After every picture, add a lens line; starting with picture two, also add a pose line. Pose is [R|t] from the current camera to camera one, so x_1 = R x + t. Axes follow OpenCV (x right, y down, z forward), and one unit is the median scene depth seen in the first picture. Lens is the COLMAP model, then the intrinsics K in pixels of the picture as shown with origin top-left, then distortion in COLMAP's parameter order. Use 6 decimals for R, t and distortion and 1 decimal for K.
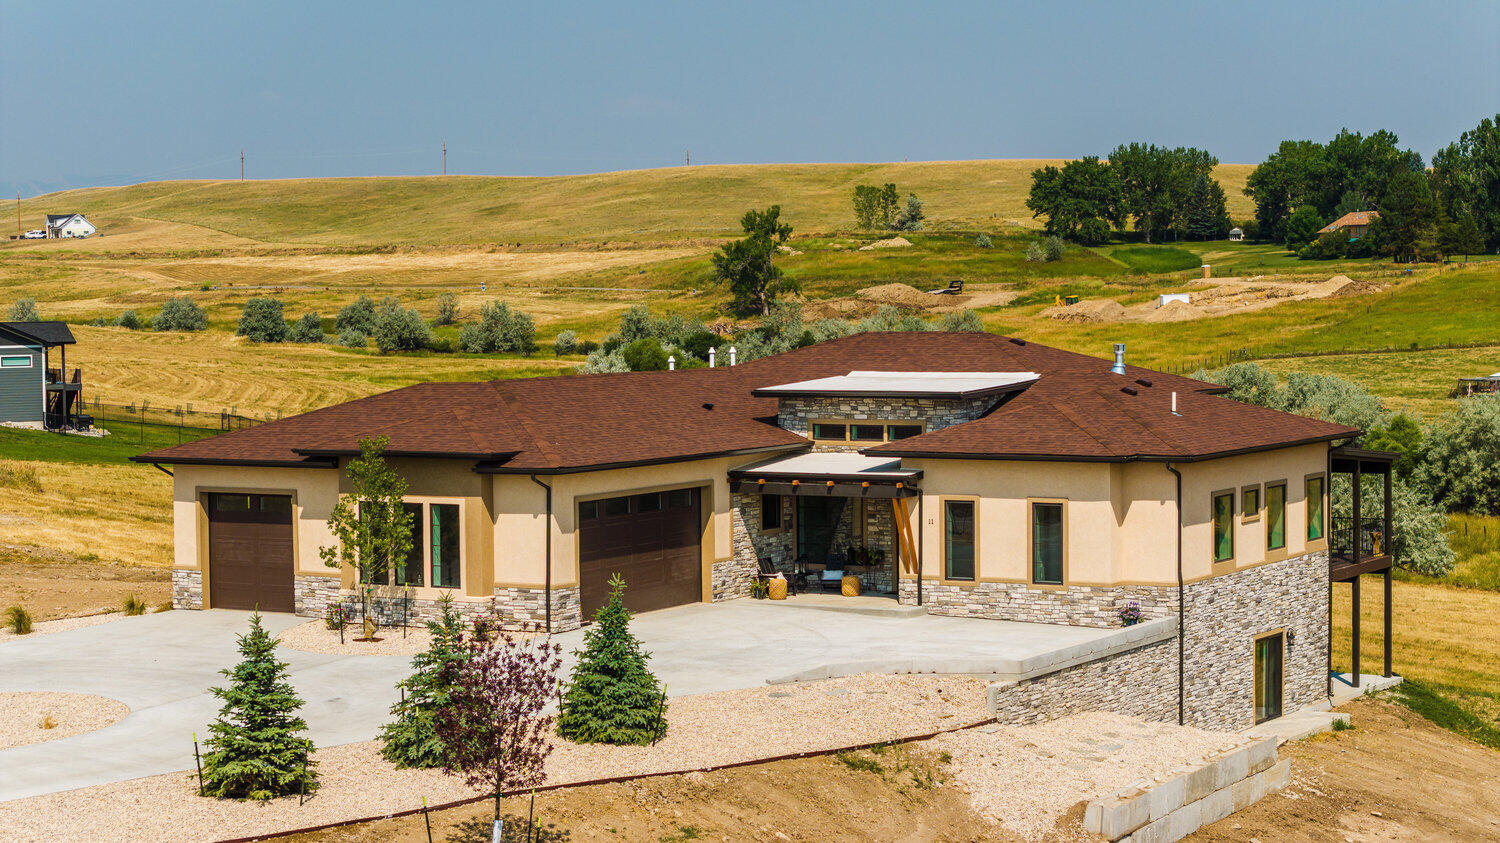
lens RADIAL K [[3010.8, 0, 750.0], [0, 3010.8, 421.5], [0, 0, 1]] dist [-0.137029, 0.283255]
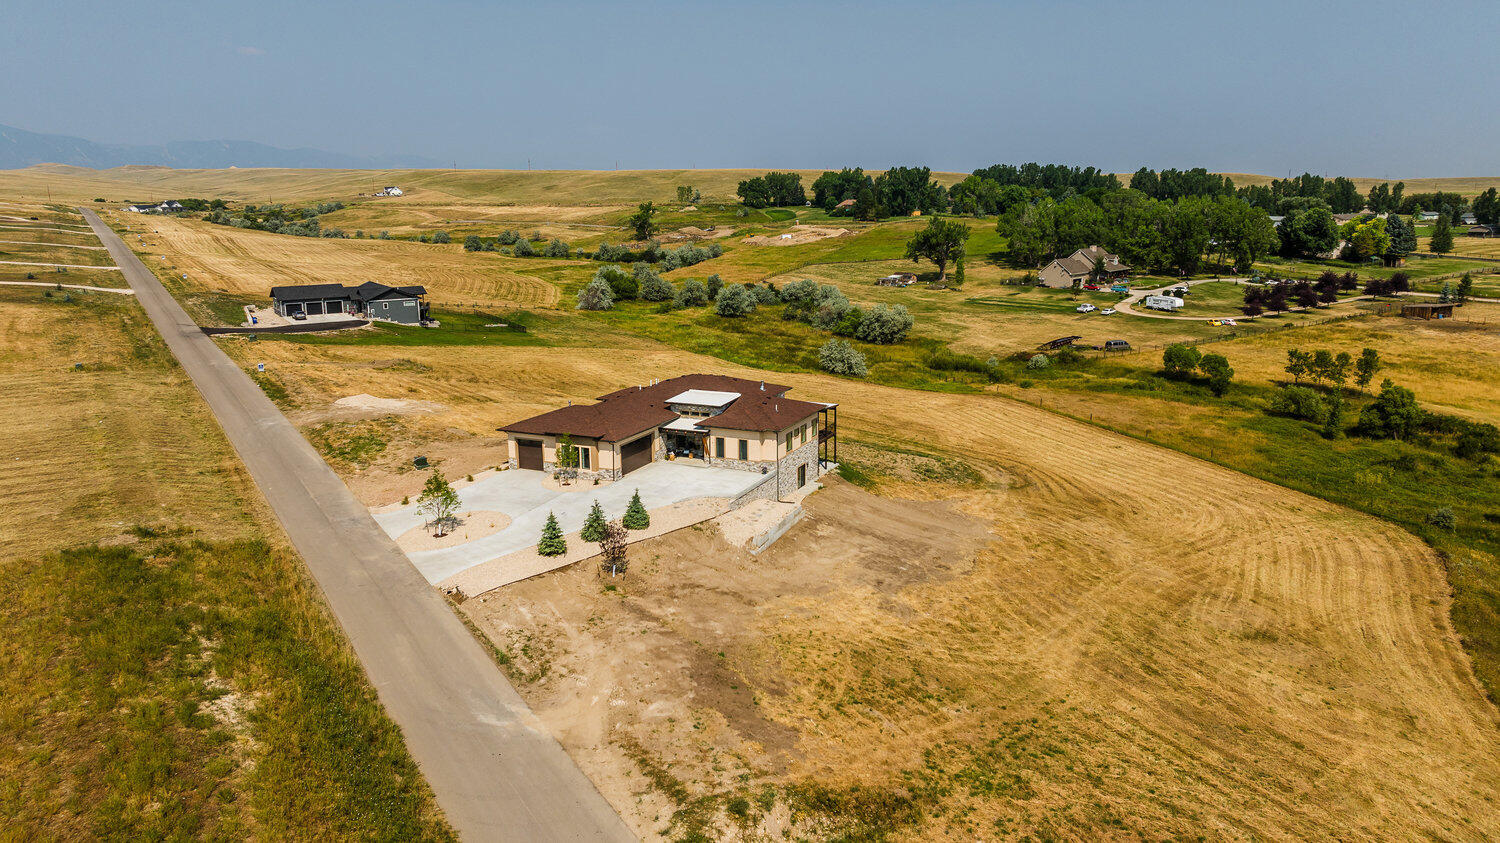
lens RADIAL K [[1051.5, 0, 750.0], [0, 1051.5, 421.5], [0, 0, 1]] dist [-0.008382, -0.031212]
pose [[0.994568, -0.020617, 0.102022, -0.027299], [0.003314, 0.985961, 0.166940, -0.210800], [-0.104032, -0.165695, 0.980674, -0.297840]]
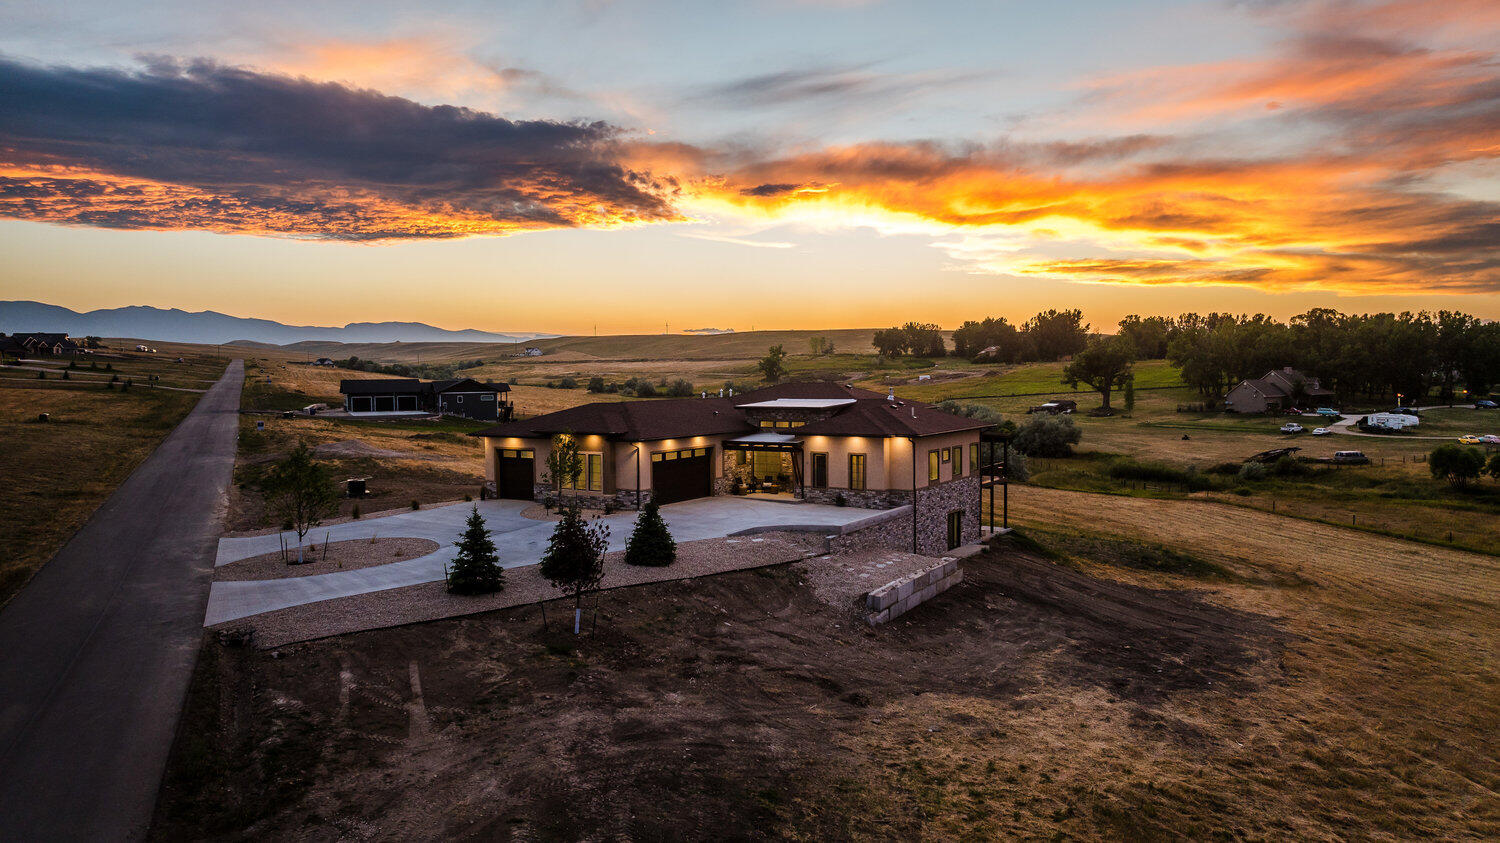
lens RADIAL K [[1051.5, 0, 750.0], [0, 1051.5, 421.5], [0, 0, 1]] dist [-0.008382, -0.031212]
pose [[0.999659, 0.003182, -0.025928, 0.036075], [-0.003194, 0.999995, -0.000401, 0.001845], [0.025927, 0.000483, 0.999664, 0.182399]]
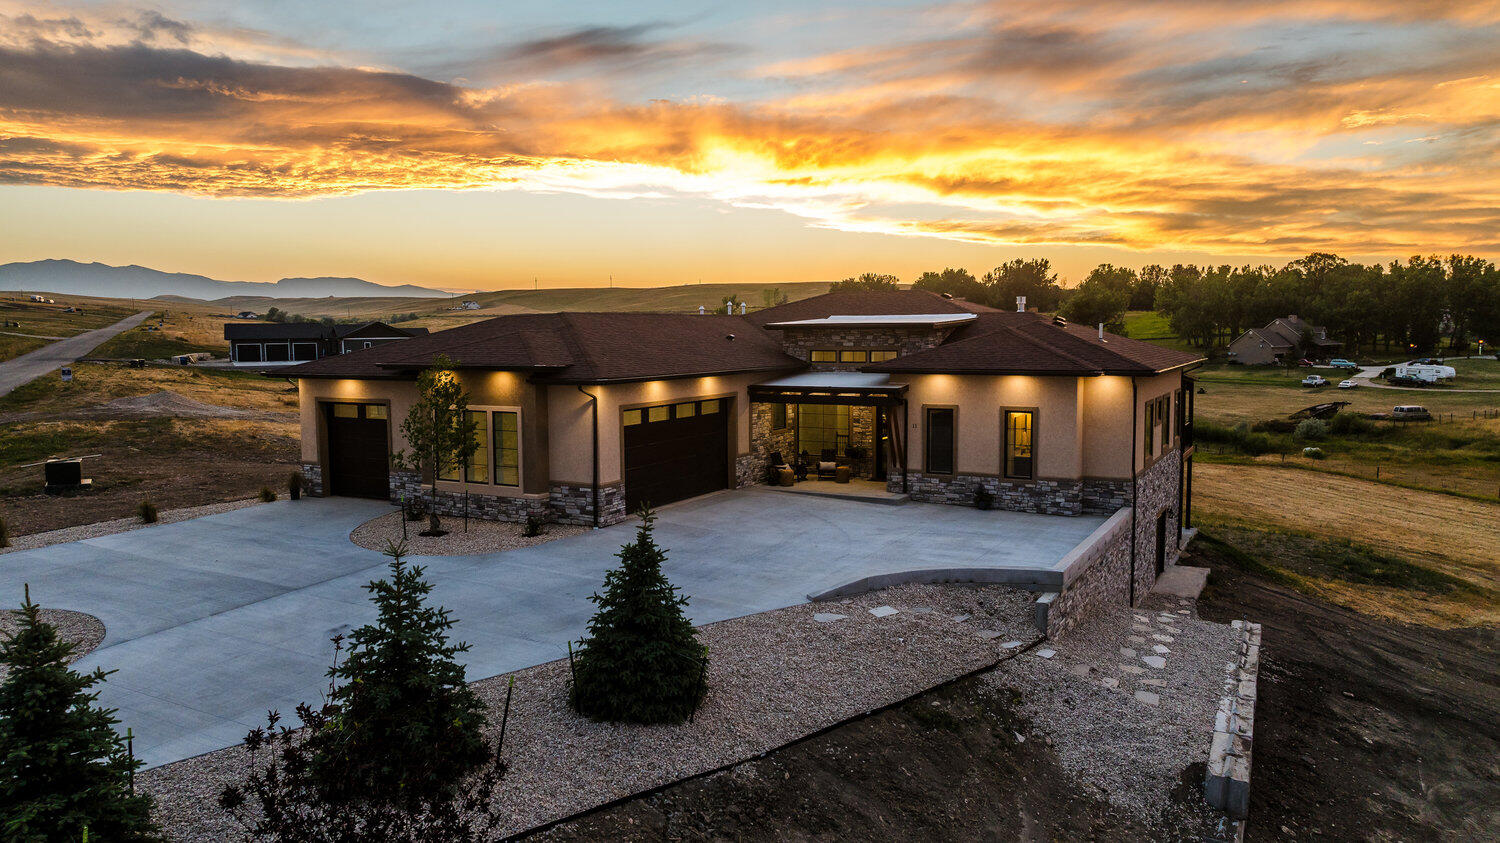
lens RADIAL K [[1052.7, 0, 750.0], [0, 1052.7, 421.5], [0, 0, 1]] dist [-0.030944, 0.022396]
pose [[0.999632, 0.000680, 0.027128, -0.018769], [-0.001771, 0.999190, 0.040207, 0.014065], [-0.027079, -0.040240, 0.998823, 0.562034]]
